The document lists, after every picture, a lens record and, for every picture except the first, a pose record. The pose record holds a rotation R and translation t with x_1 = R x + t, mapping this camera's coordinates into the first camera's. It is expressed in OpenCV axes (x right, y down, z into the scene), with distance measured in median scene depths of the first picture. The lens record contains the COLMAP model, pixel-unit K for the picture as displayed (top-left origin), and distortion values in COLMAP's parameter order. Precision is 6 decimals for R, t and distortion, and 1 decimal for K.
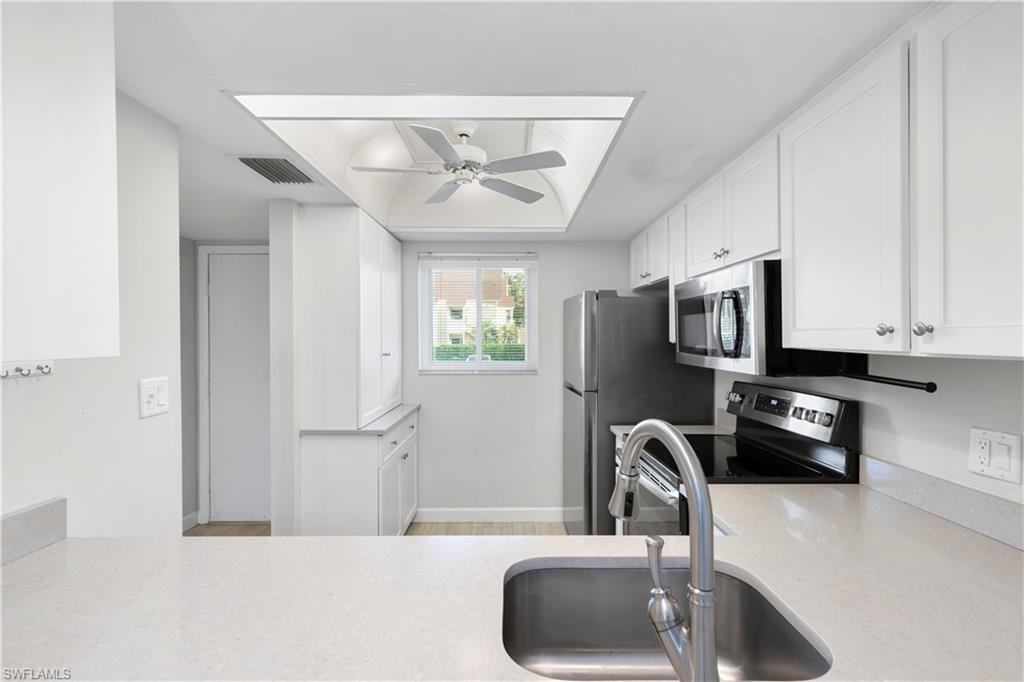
lens RADIAL K [[463.1, 0, 511.8], [0, 463.1, 339.9], [0, 0, 1]] dist [0.001690, 0.000632]
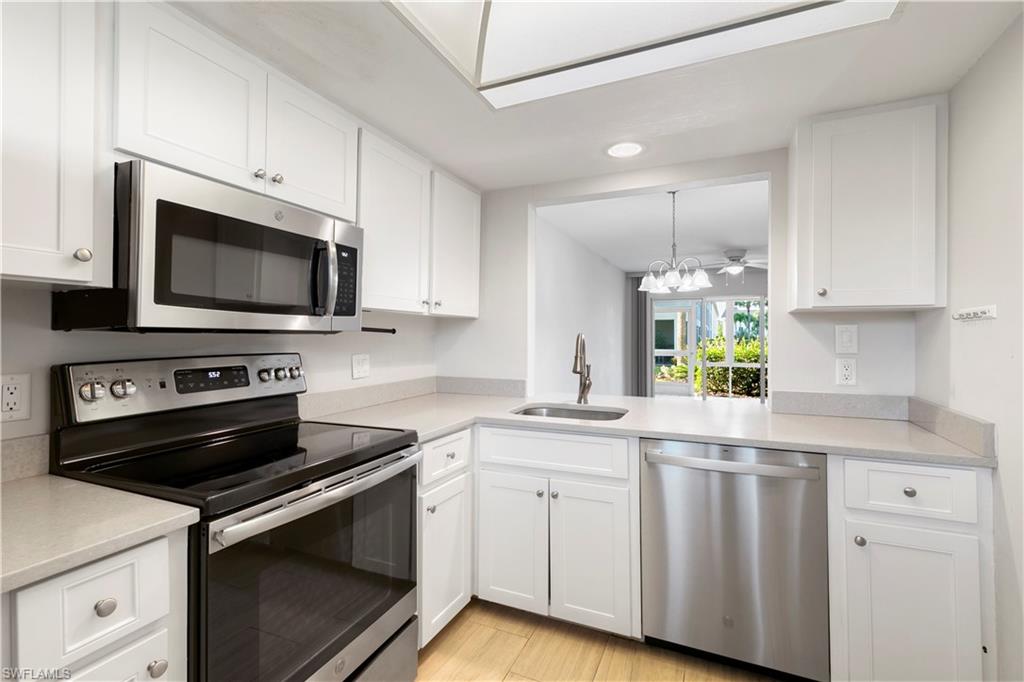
lens RADIAL K [[463.1, 0, 520.1], [0, 463.1, 338.3], [0, 0, 1]] dist [0.001690, 0.000632]
pose [[-0.917635, 0.000121, 0.397425, -0.239411], [0.003568, 0.999962, 0.007935, 0.078109], [-0.397409, 0.008699, -0.917600, 1.696924]]
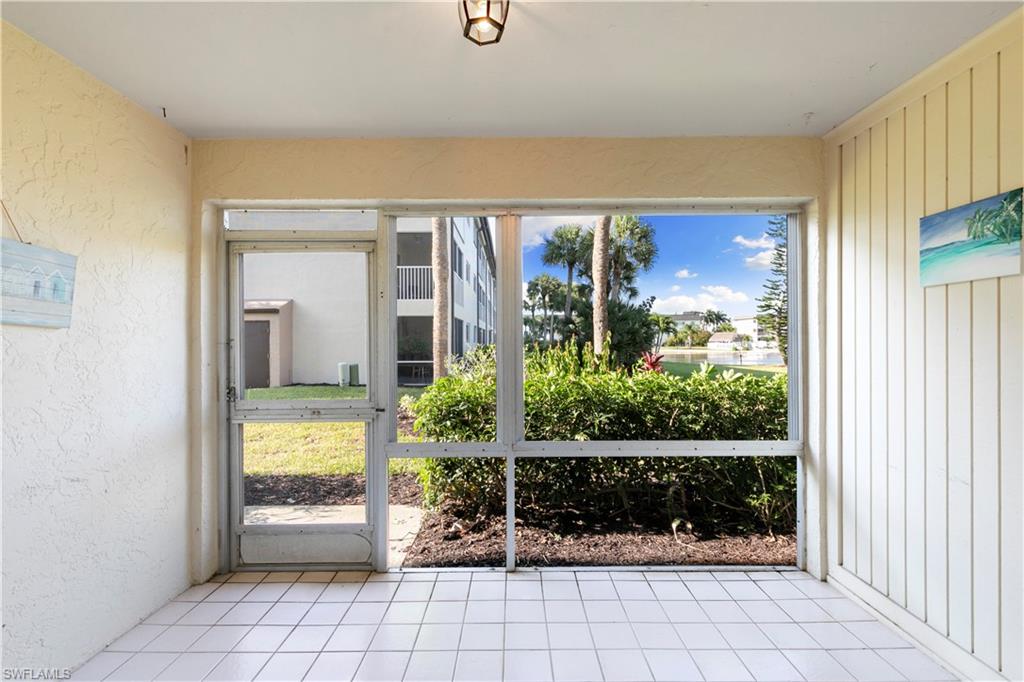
lens RADIAL K [[463.1, 0, 514.1], [0, 463.1, 341.7], [0, 0, 1]] dist [0.001690, 0.000632]
pose [[-0.999894, 0.011261, -0.009266, -0.351831], [0.011165, 0.999884, 0.010333, 0.087052], [0.009381, 0.010228, -0.999904, -3.099256]]
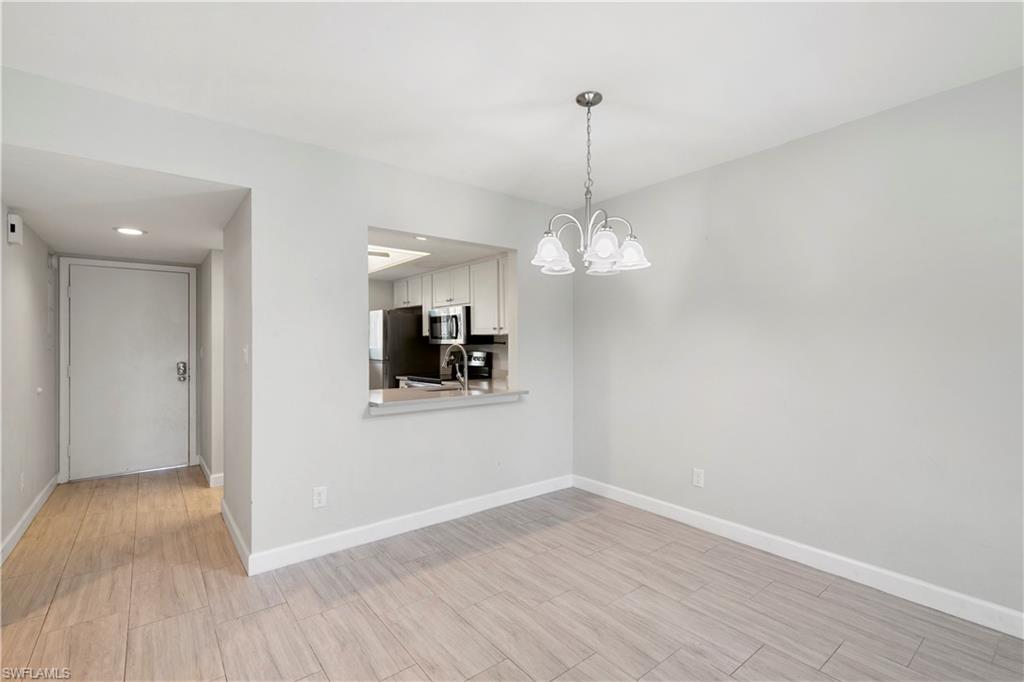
lens RADIAL K [[463.1, 0, 521.3], [0, 463.1, 336.6], [0, 0, 1]] dist [0.001690, 0.000632]
pose [[0.778240, 0.005105, 0.627946, -0.962808], [0.007300, 0.999826, -0.017176, 0.074501], [-0.627924, 0.017951, 0.778067, -1.419170]]
